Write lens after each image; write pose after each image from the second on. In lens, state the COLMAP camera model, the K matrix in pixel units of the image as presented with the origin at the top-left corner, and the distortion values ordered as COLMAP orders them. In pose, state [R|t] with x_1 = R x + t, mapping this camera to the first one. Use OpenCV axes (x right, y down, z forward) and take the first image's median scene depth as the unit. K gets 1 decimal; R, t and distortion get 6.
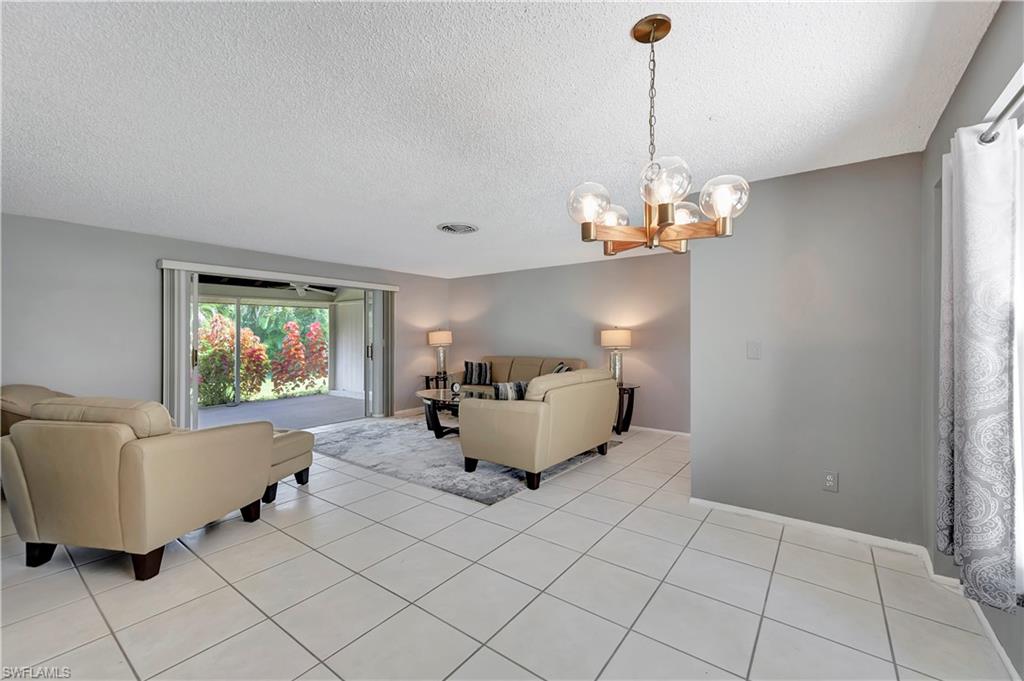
lens RADIAL K [[428.0, 0, 509.3], [0, 428.0, 331.9], [0, 0, 1]] dist [-0.003291, -0.000166]
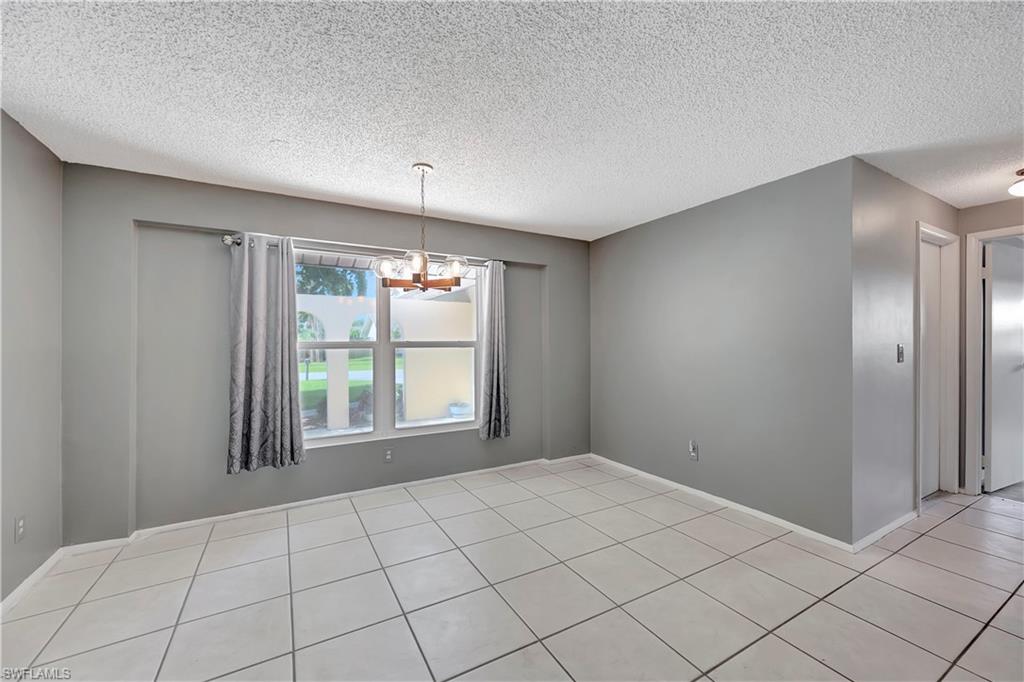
lens RADIAL K [[405.7, 0, 512.1], [0, 405.7, 341.9], [0, 0, 1]] dist [-0.001505, 0.000866]
pose [[-0.920807, 0.006135, 0.389970, -0.190779], [0.003842, 0.999970, -0.006660, 0.008814], [-0.390000, -0.004635, -0.920803, 0.684611]]
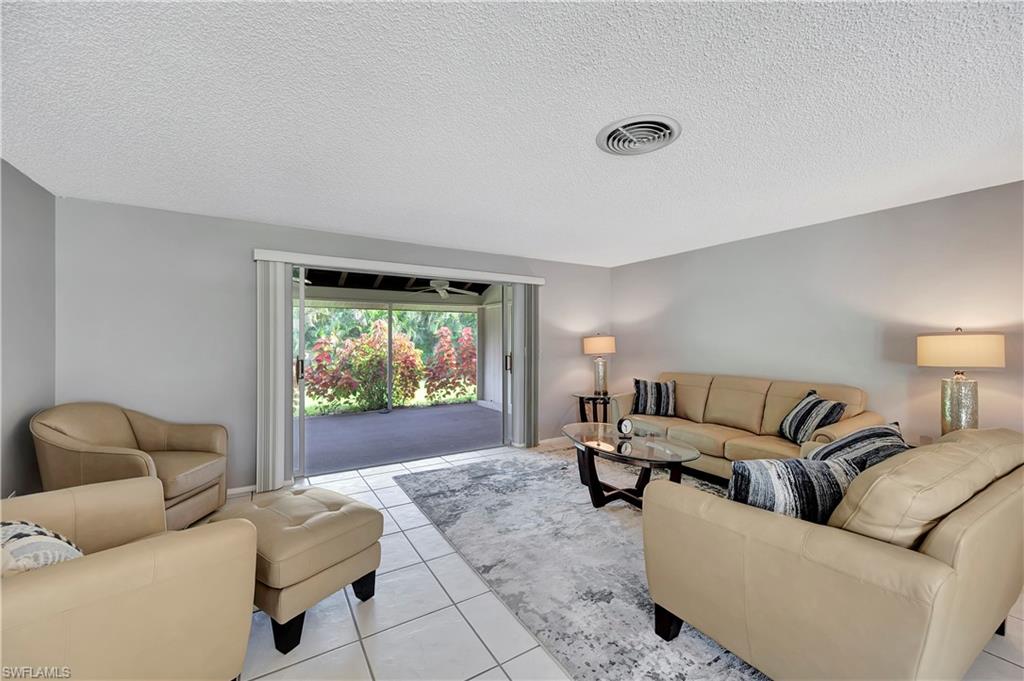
lens RADIAL K [[405.7, 0, 505.6], [0, 405.7, 339.6], [0, 0, 1]] dist [-0.001083, 0.000383]
pose [[0.927993, 0.002048, -0.372592, -0.067558], [0.000357, 0.999980, 0.006387, -0.001975], [0.372597, -0.006060, 0.927973, 0.388850]]
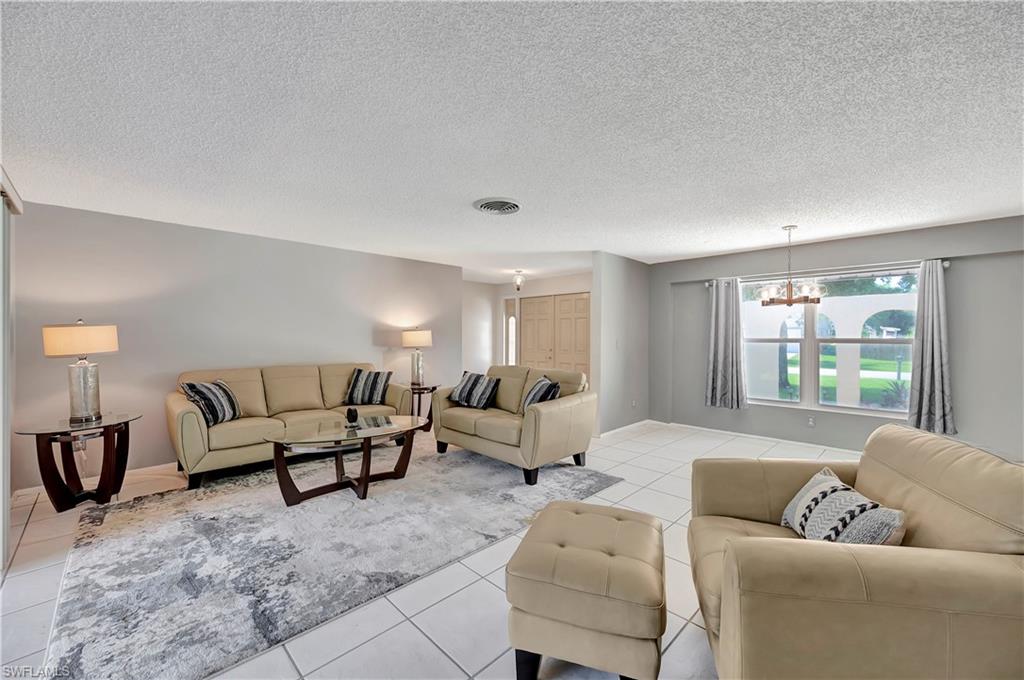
lens RADIAL K [[405.7, 0, 513.2], [0, 405.7, 336.2], [0, 0, 1]] dist [-0.001083, 0.000383]
pose [[0.124392, 0.006189, 0.992214, -0.716508], [-0.010371, 0.999934, -0.004937, 0.010579], [-0.992179, -0.009676, 0.124448, 0.695930]]
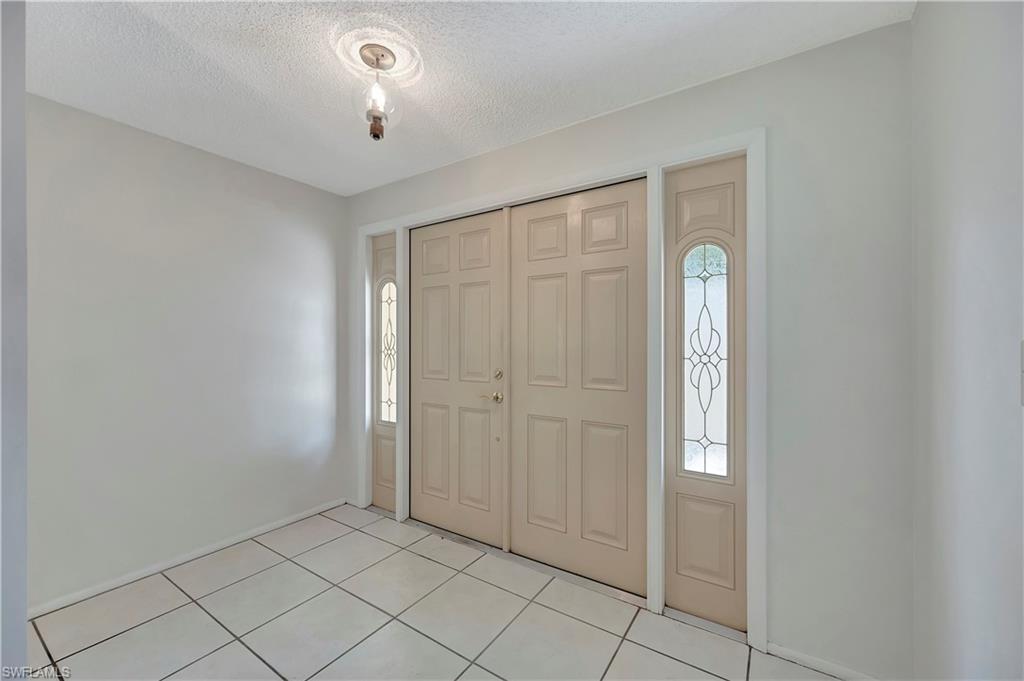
lens RADIAL K [[405.7, 0, 515.6], [0, 405.7, 342.3], [0, 0, 1]] dist [-0.001083, 0.000383]
pose [[-0.078607, 0.003241, 0.996900, 0.225438], [-0.003945, 0.999986, -0.003562, 0.014414], [-0.996898, -0.004212, -0.078593, 0.758845]]
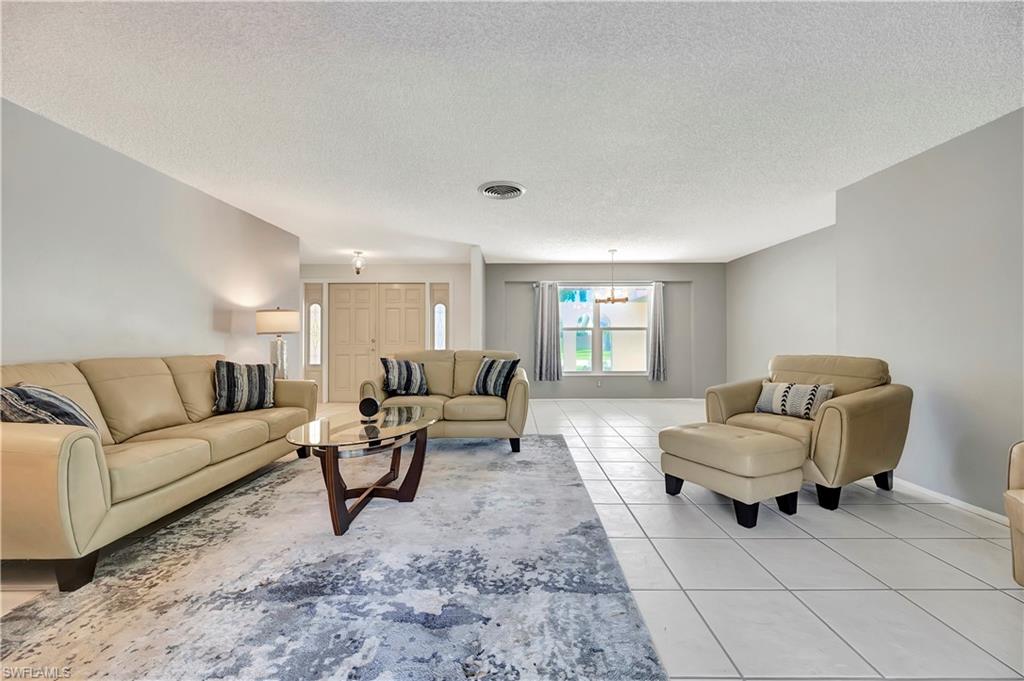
lens RADIAL K [[405.7, 0, 515.2], [0, 405.7, 337.9], [0, 0, 1]] dist [-0.001083, 0.000383]
pose [[-0.611976, 0.008487, 0.790831, -0.626824], [-0.001174, 0.999932, -0.011640, 0.053221], [-0.790876, -0.008052, -0.611924, 1.180314]]
